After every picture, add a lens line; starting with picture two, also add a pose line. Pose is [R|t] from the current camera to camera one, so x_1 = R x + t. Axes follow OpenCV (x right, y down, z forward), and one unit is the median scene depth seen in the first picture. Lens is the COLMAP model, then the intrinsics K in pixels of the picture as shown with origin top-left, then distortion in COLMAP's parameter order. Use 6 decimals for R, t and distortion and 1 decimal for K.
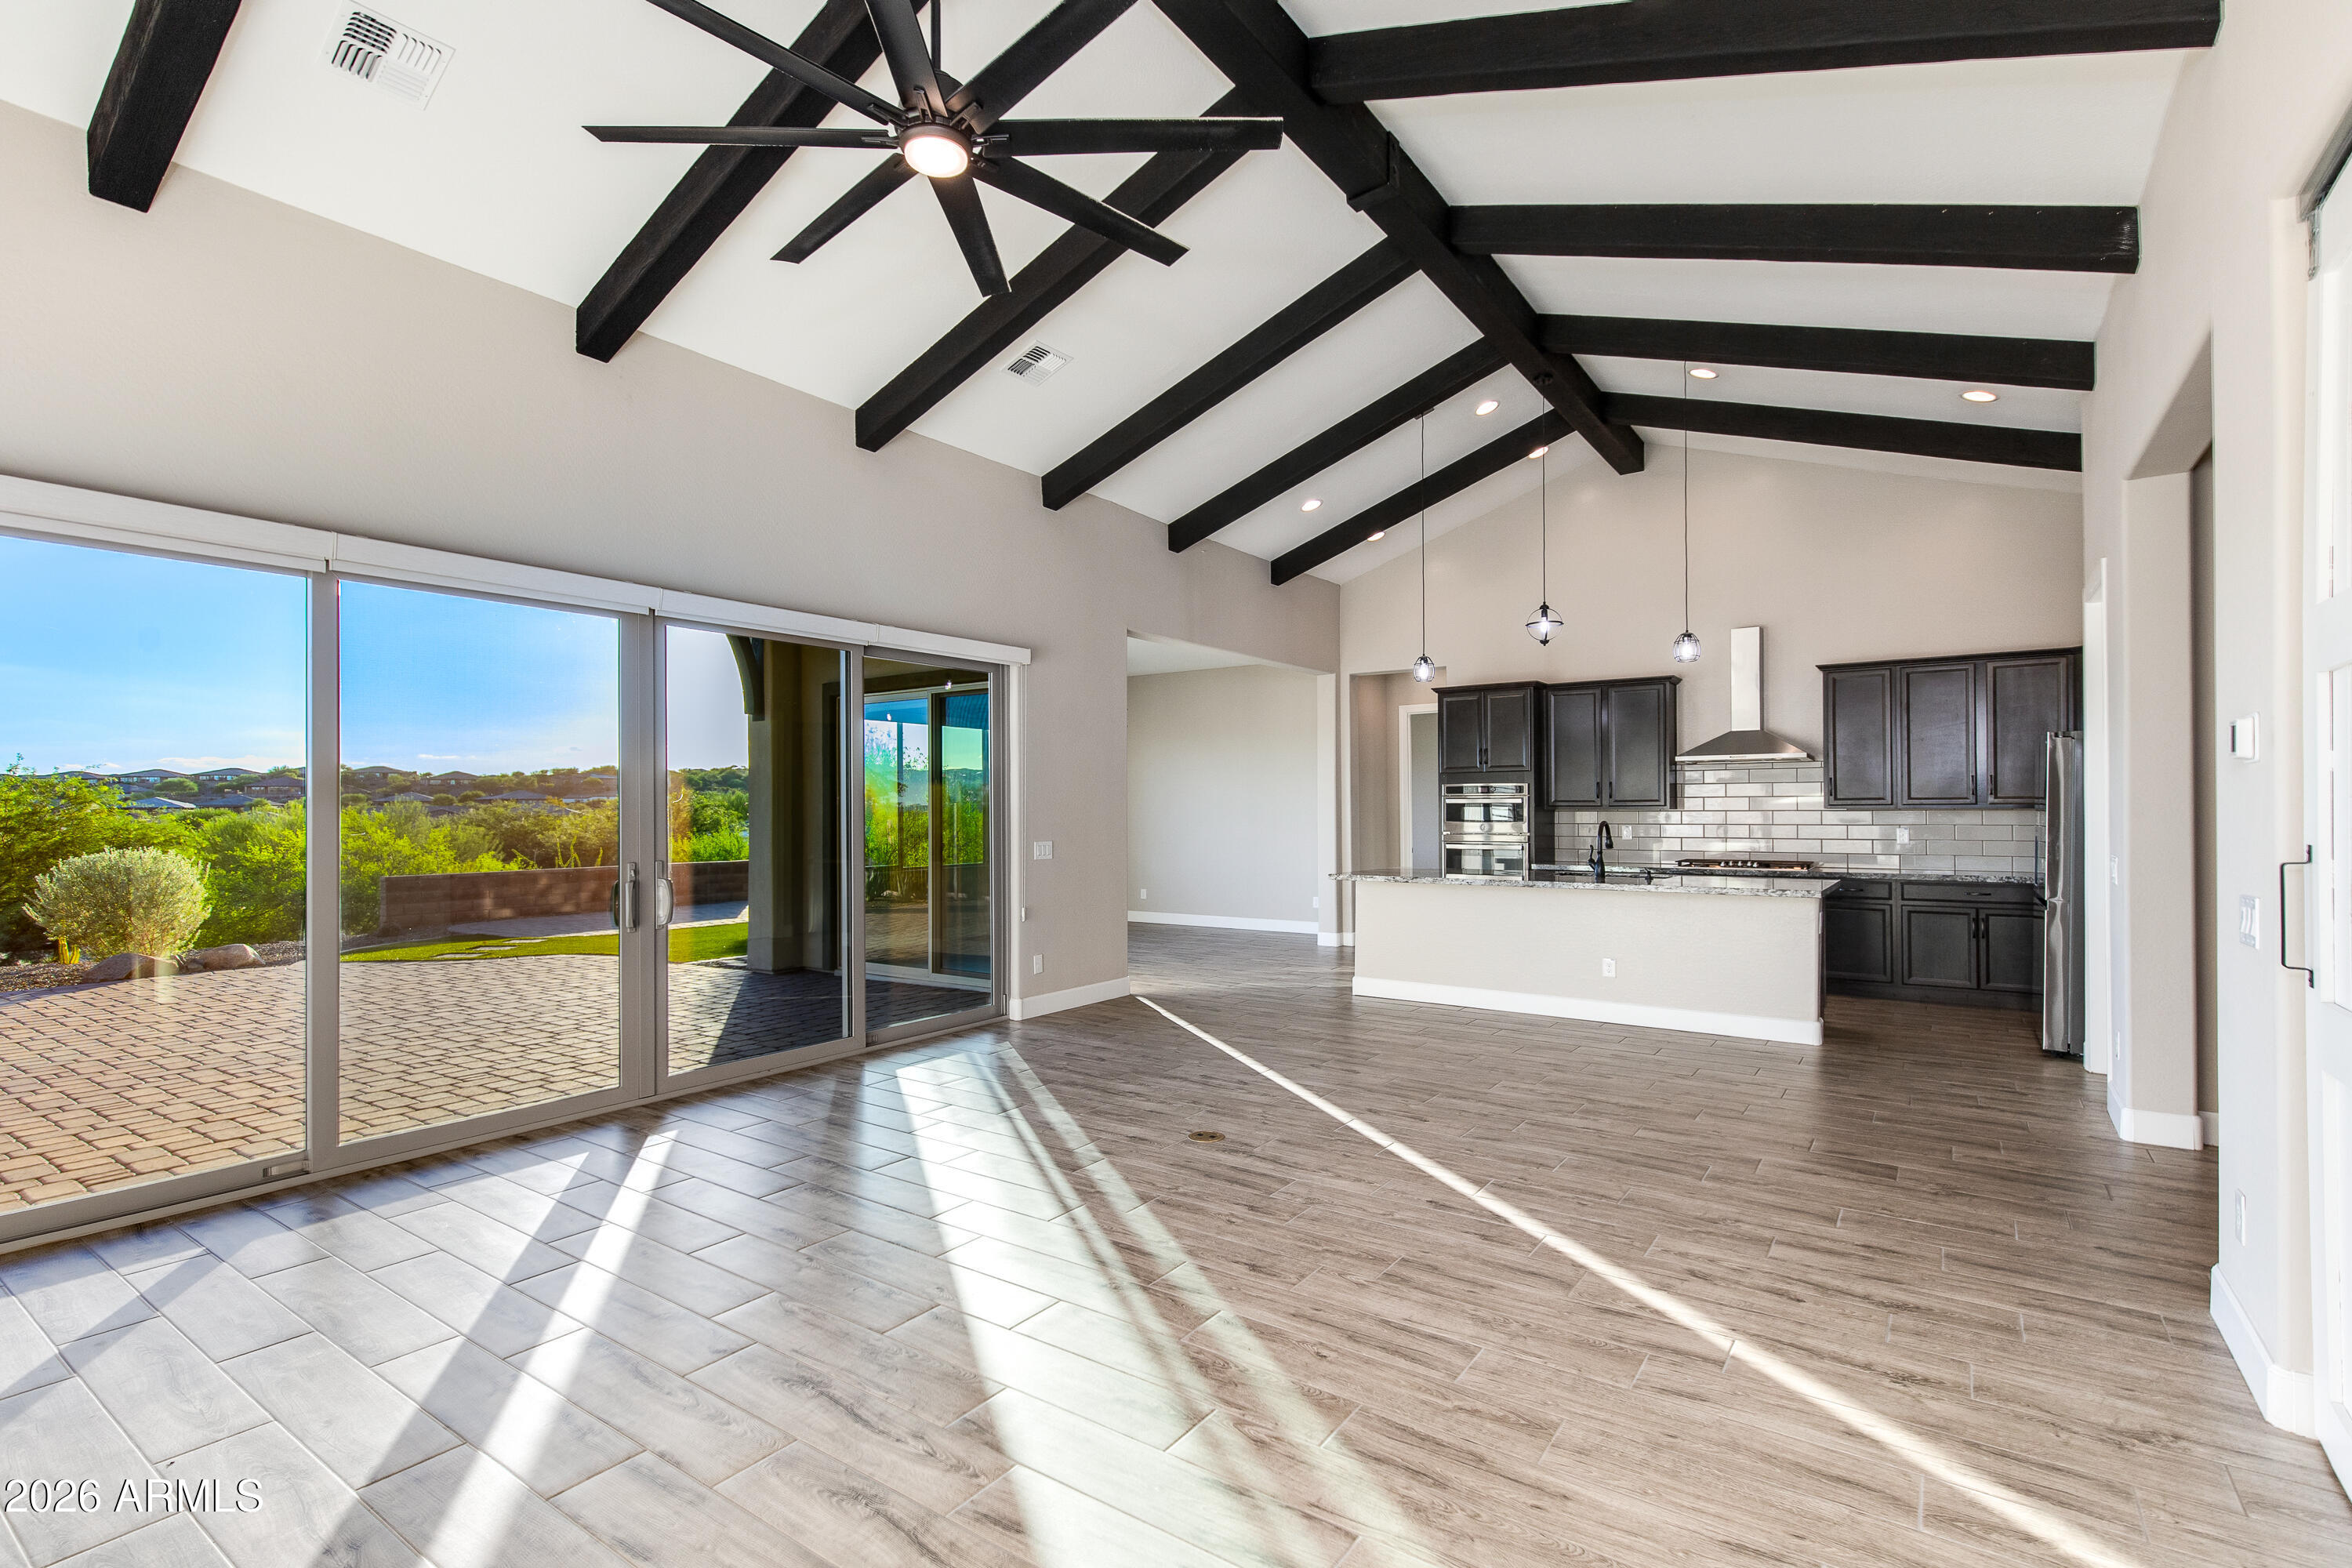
lens RADIAL K [[1105.8, 0, 1172.8], [0, 1105.8, 795.5], [0, 0, 1]] dist [-0.000978, 0.000389]
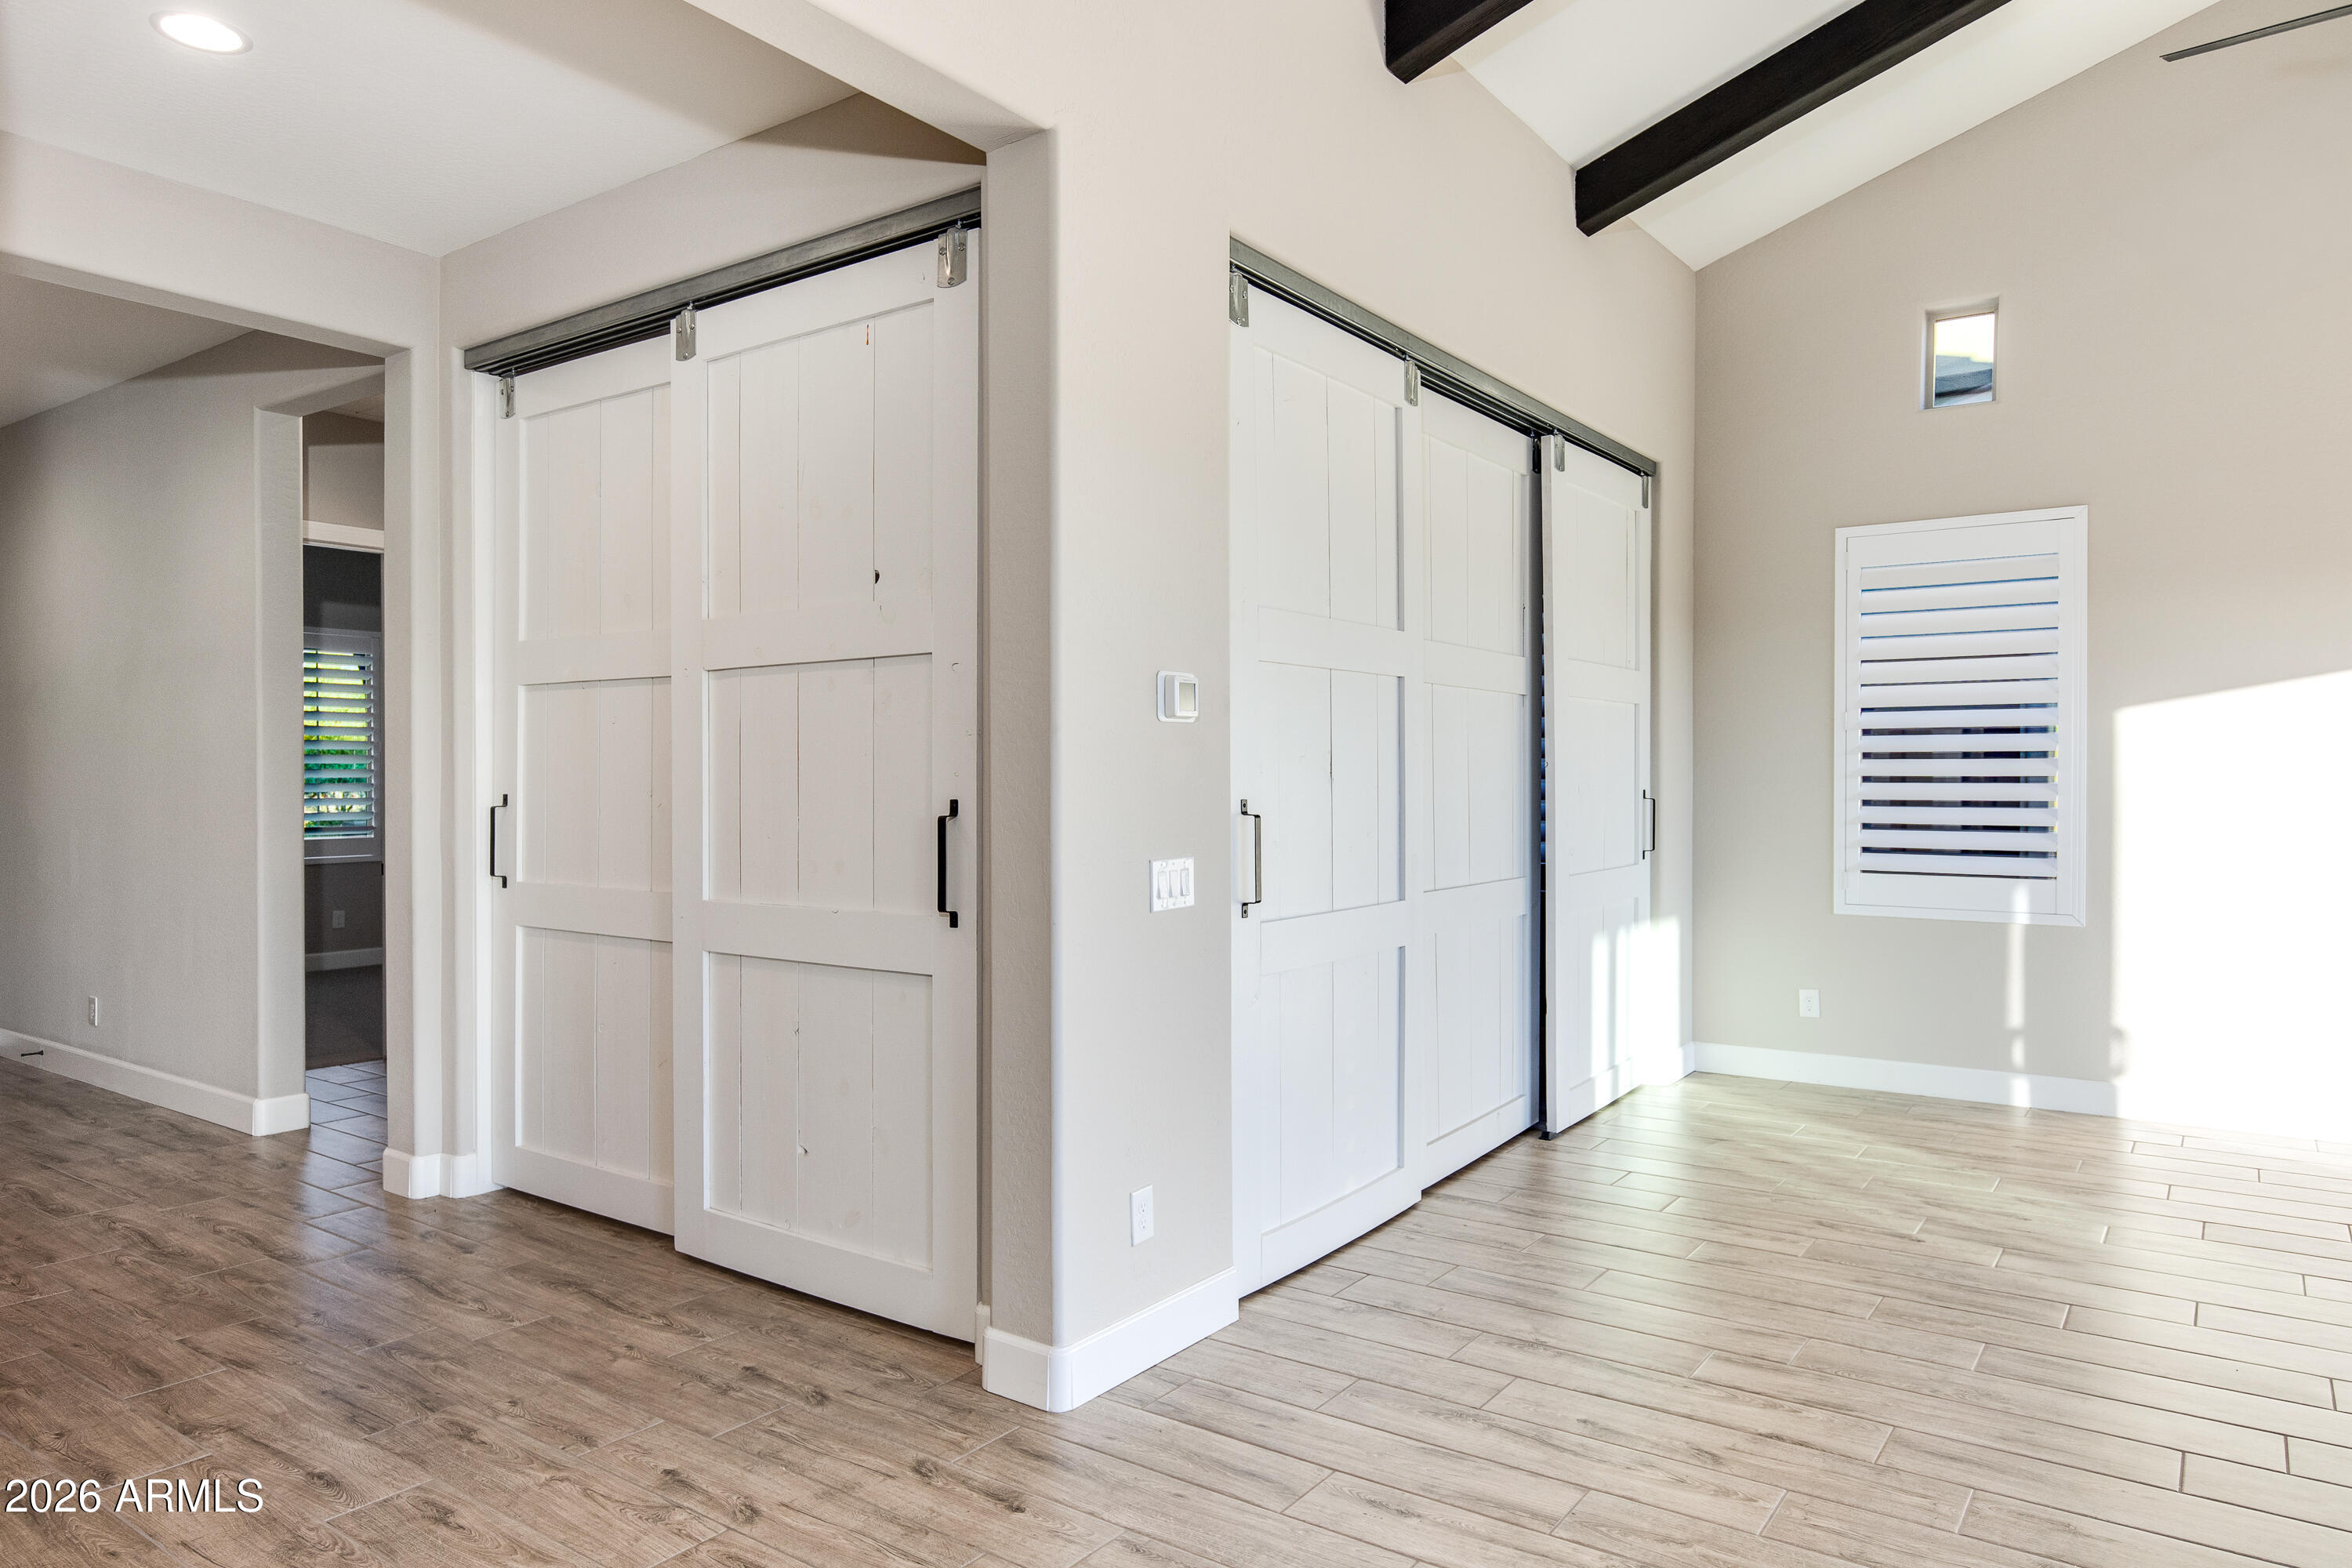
lens RADIAL K [[1481.7, 0, 1176.3], [0, 1481.7, 784.7], [0, 0, 1]] dist [0.003566, 0.000388]
pose [[-0.999927, 0.006130, 0.010446, 0.854559], [0.006108, 0.999979, -0.002068, 0.021339], [-0.010458, -0.002004, -0.999943, 2.072620]]
